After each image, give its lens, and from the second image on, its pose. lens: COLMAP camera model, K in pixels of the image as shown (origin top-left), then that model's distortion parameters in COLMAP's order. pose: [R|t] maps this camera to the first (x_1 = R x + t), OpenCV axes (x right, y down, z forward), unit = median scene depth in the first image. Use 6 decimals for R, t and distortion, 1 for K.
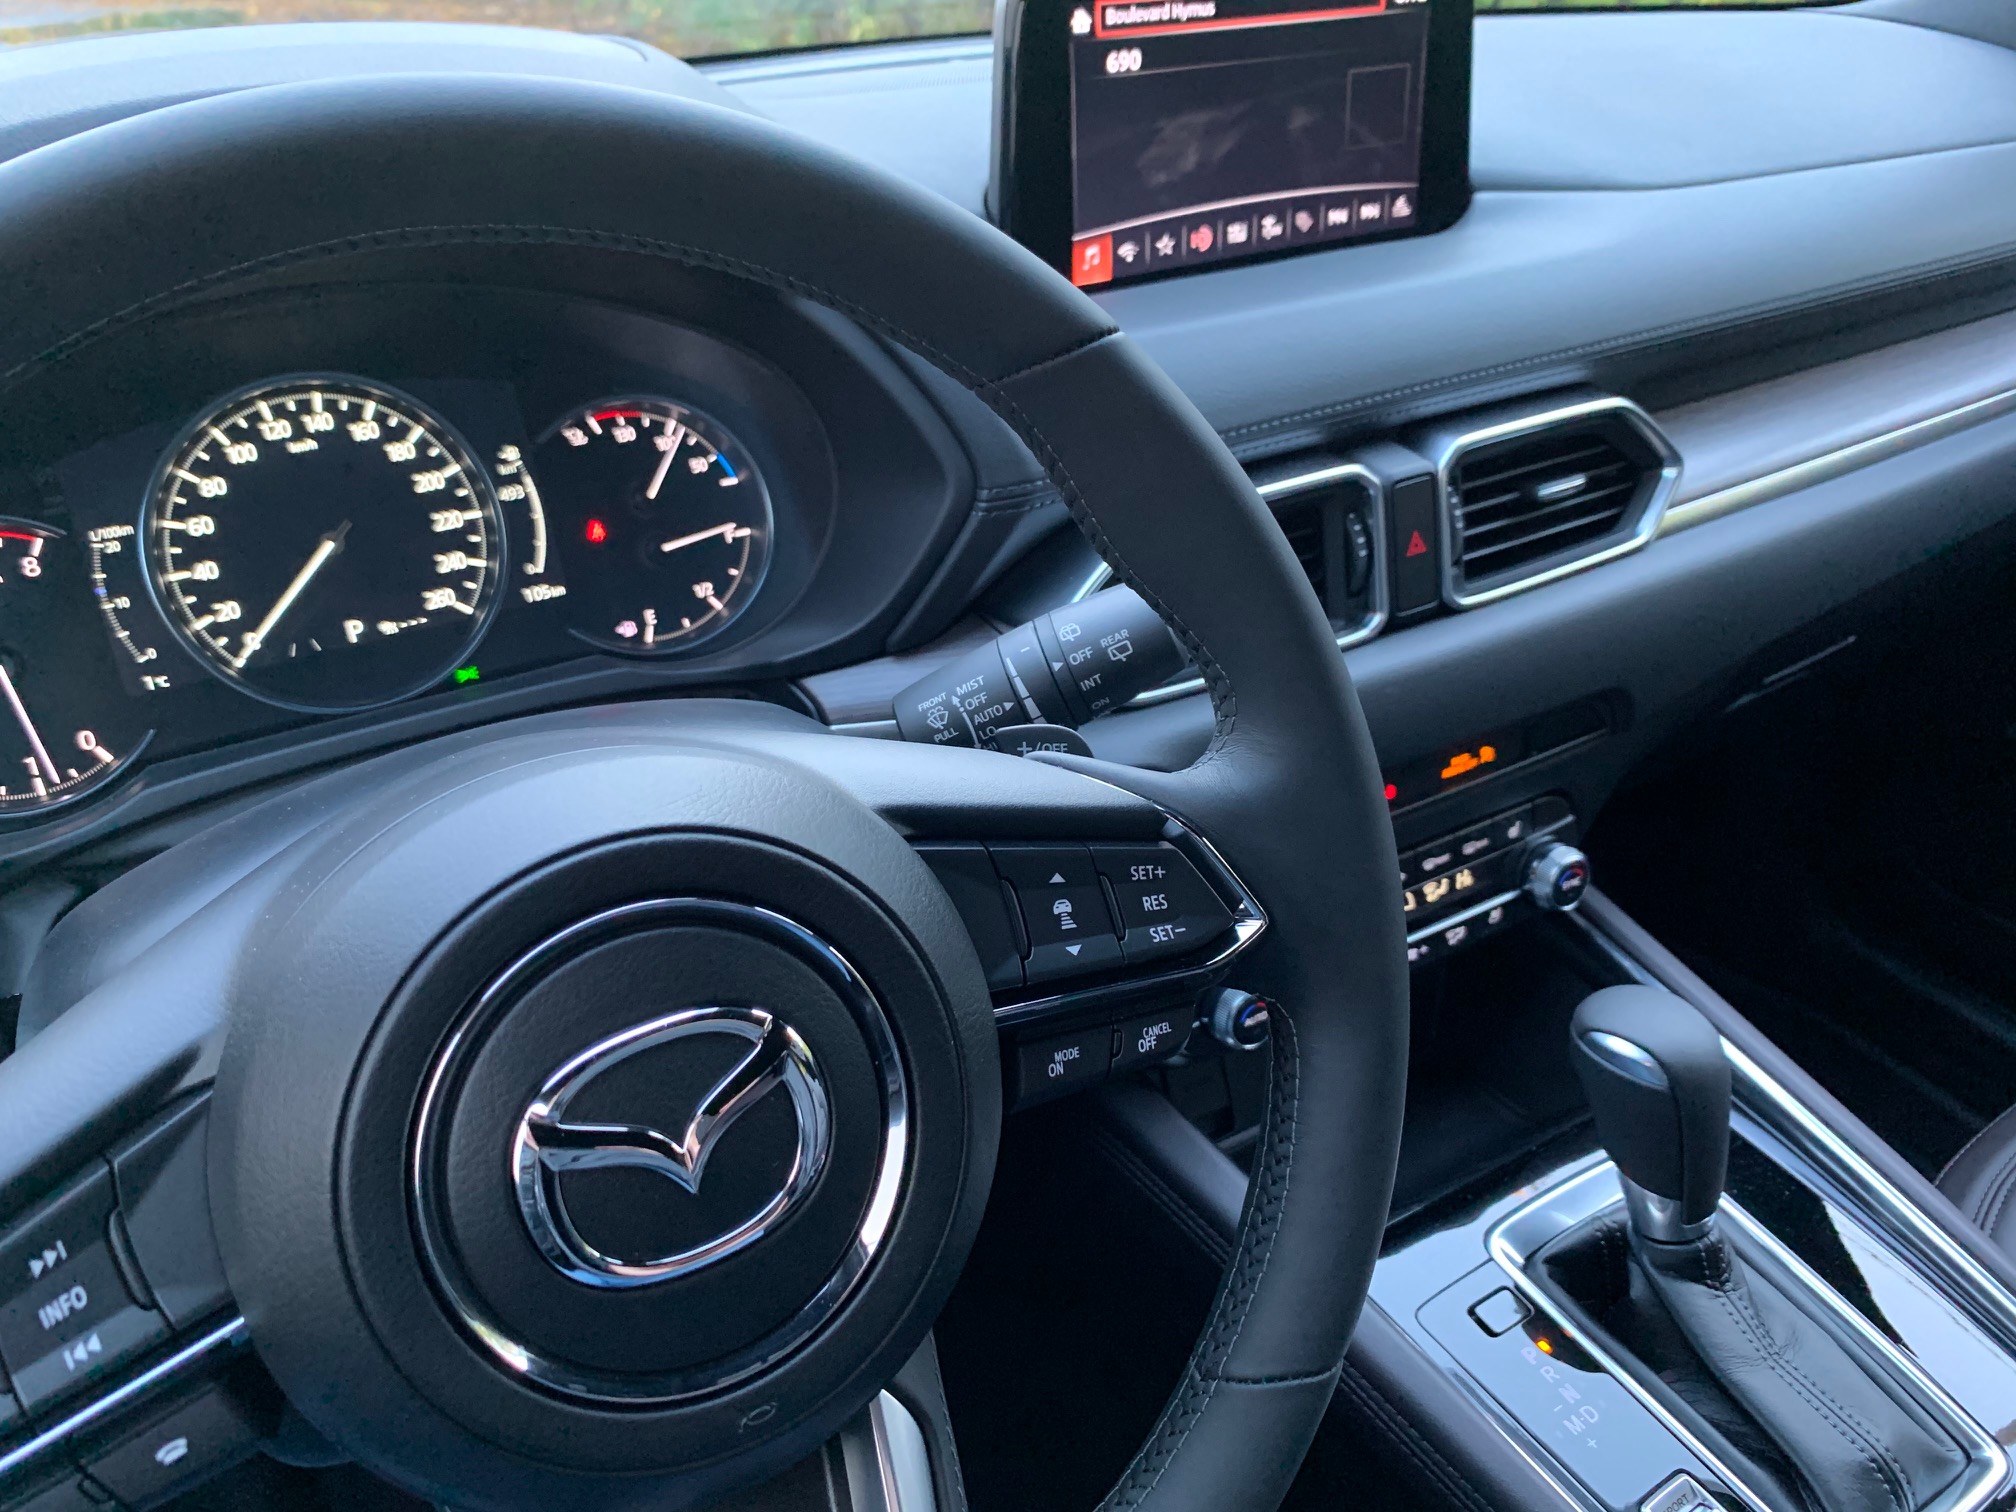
lens RADIAL K [[1586.0, 0, 985.7], [0, 1586.0, 731.6], [0, 0, 1]] dist [0.012768, -0.013986]
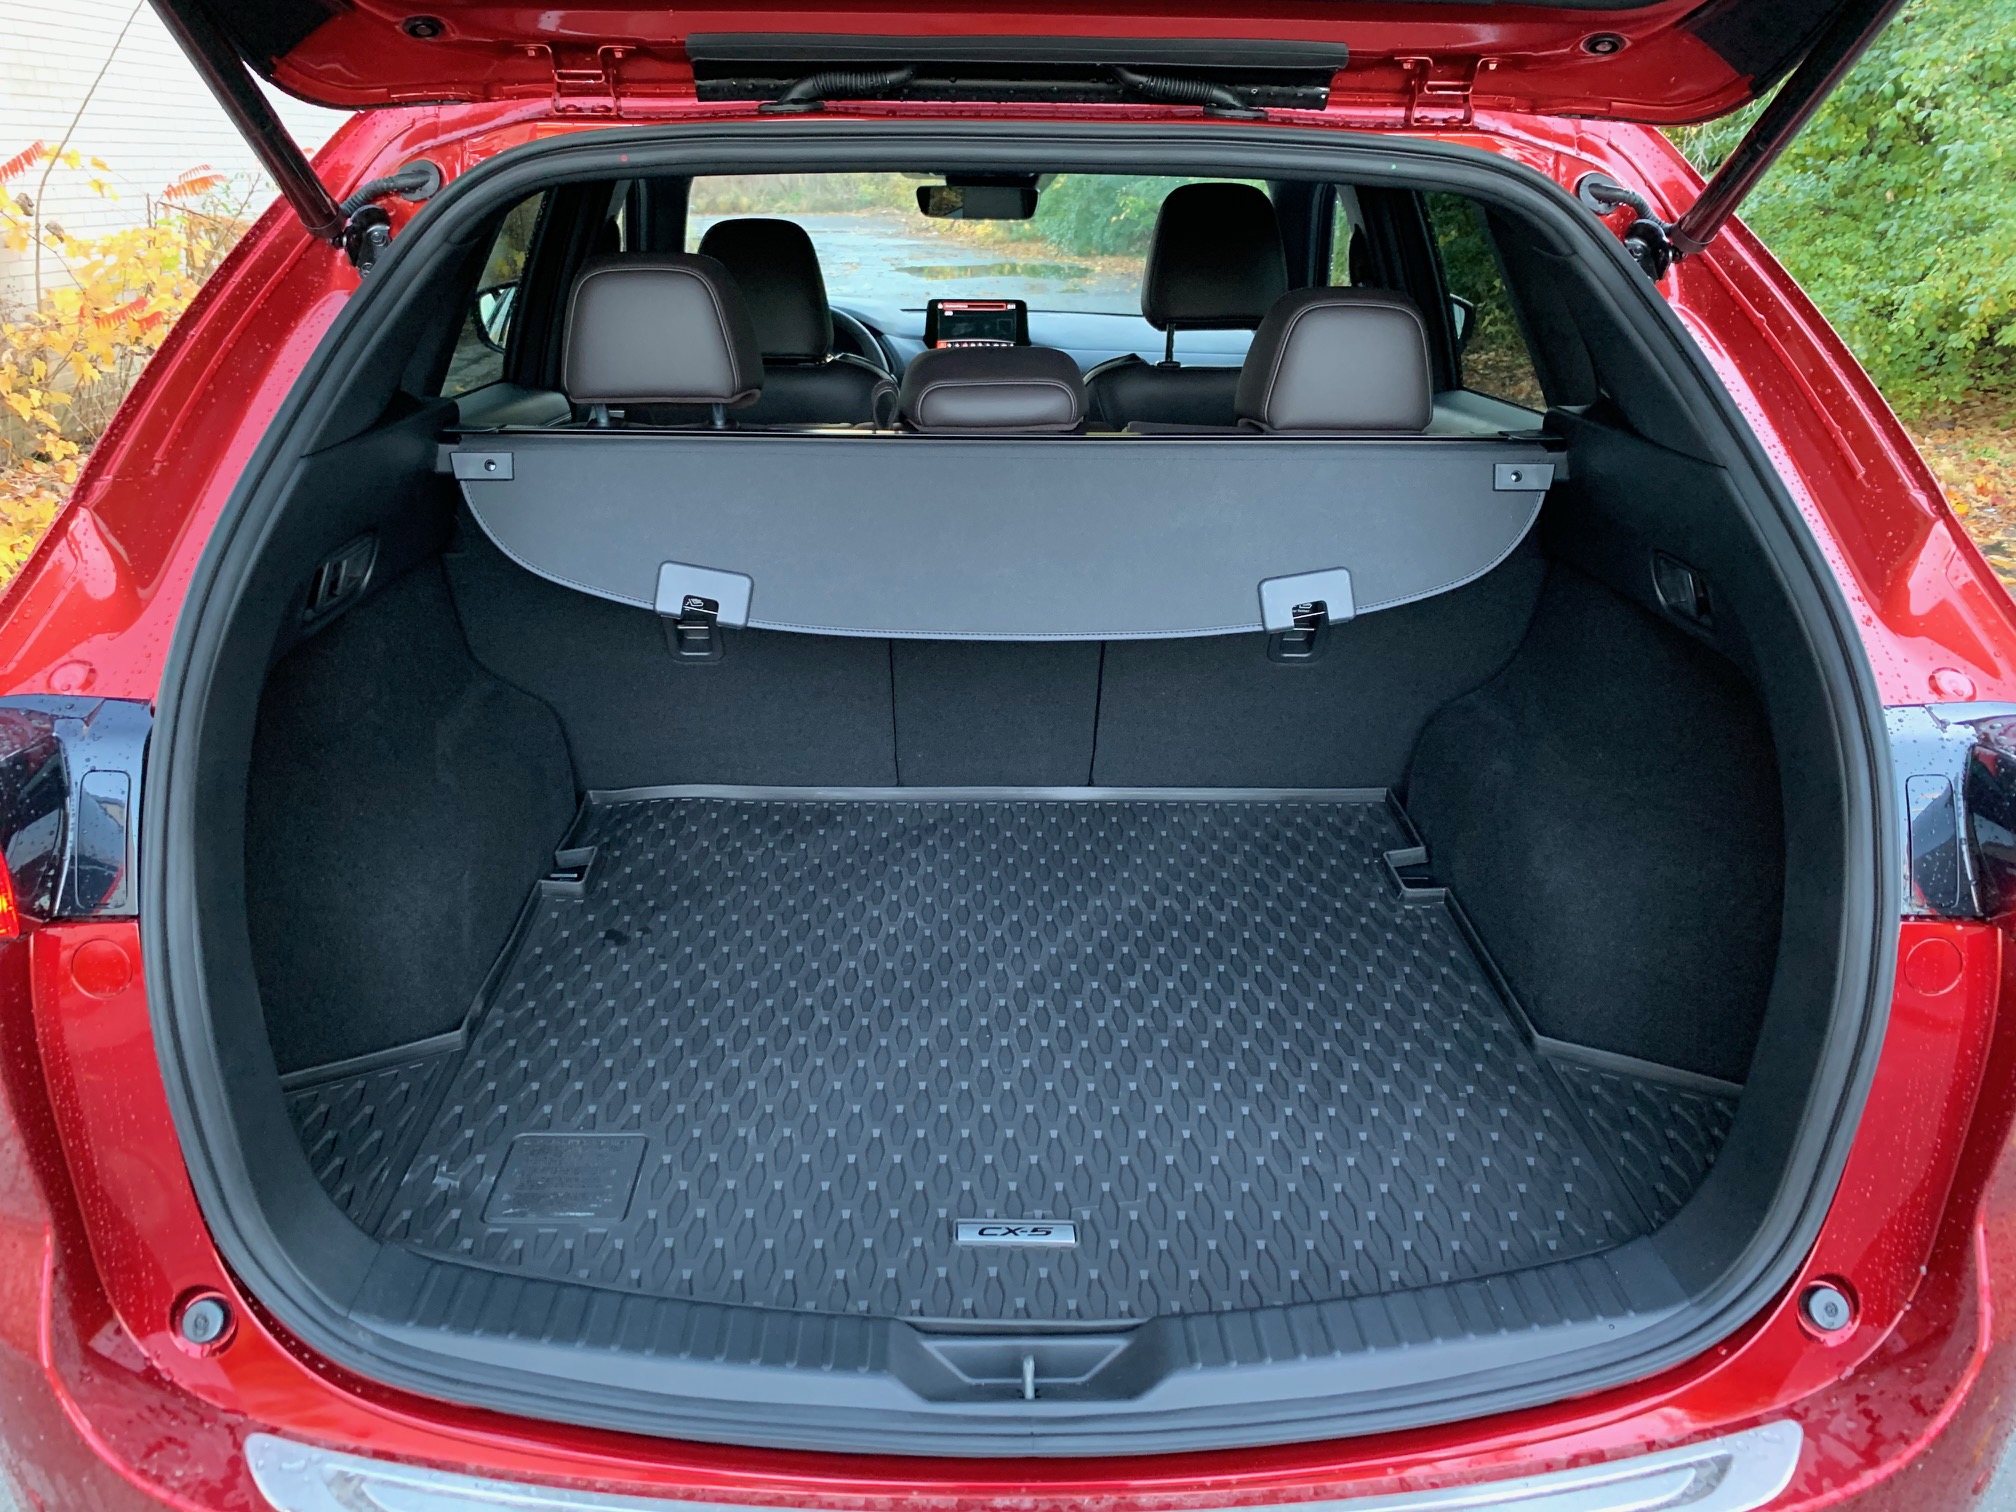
lens RADIAL K [[1586.0, 0, 985.7], [0, 1586.0, 731.6], [0, 0, 1]] dist [0.012768, -0.013986]
pose [[0.875848, 0.202344, -0.438118, 3.113400], [-0.263801, 0.960952, -0.083554, 1.531269], [0.404103, 0.188757, 0.895026, -3.937249]]
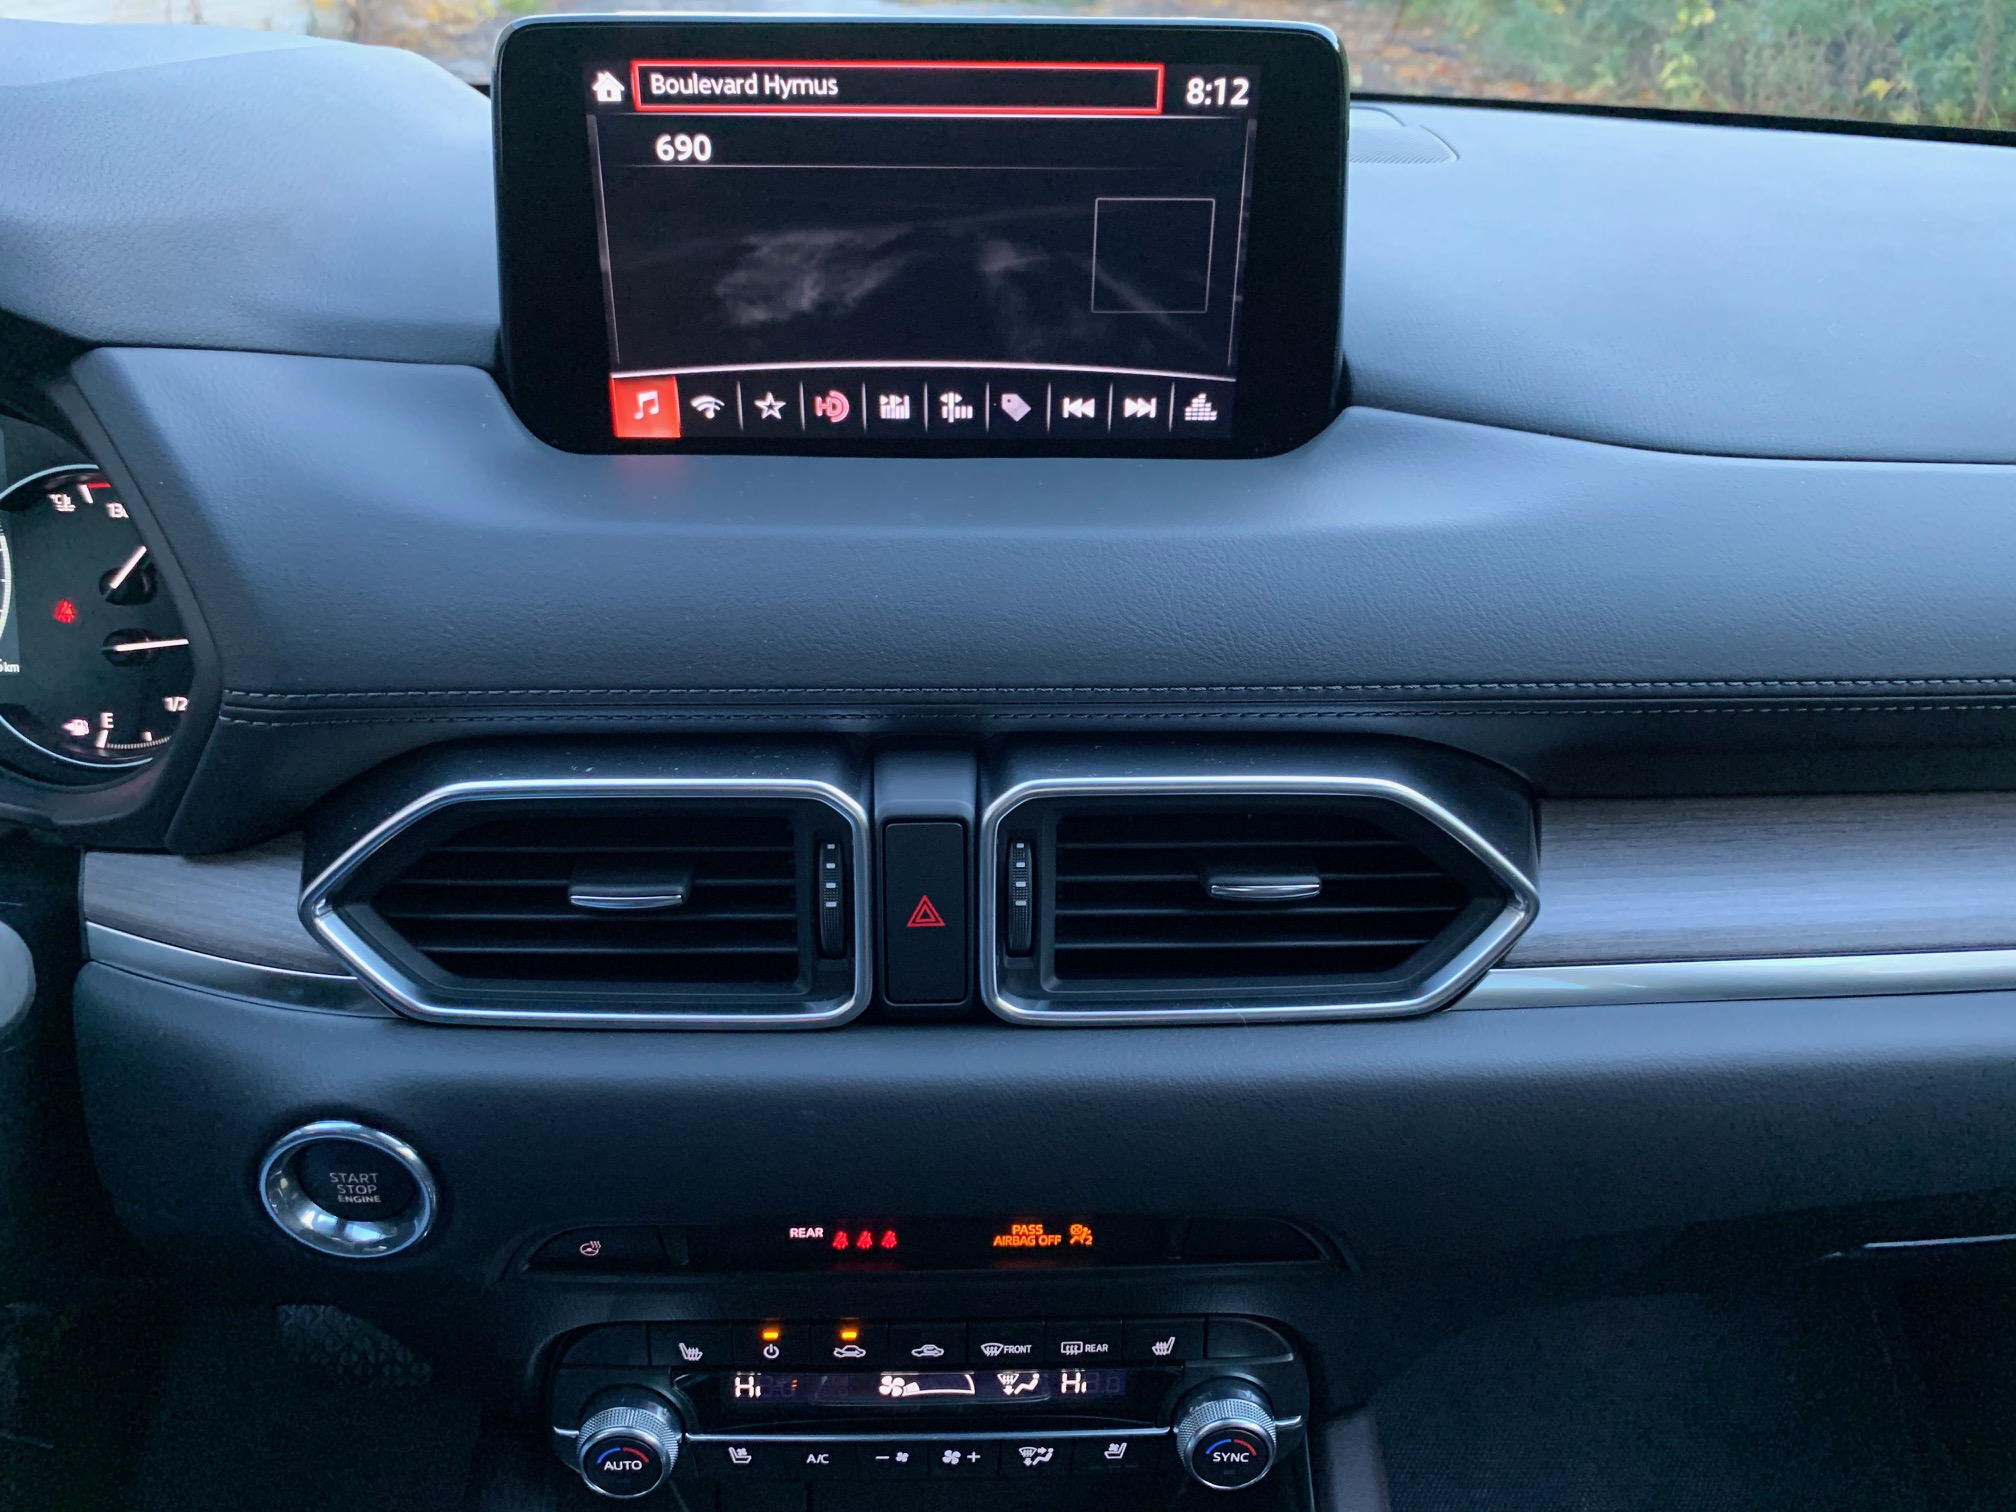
lens RADIAL K [[1582.6, 0, 960.1], [0, 1582.6, 745.0], [0, 0, 1]] dist [0.113088, -0.337293]
pose [[0.873661, 0.269629, -0.404991, 0.559907], [-0.266520, 0.961617, 0.065265, -0.245113], [0.407043, 0.050919, 0.911989, 0.412824]]
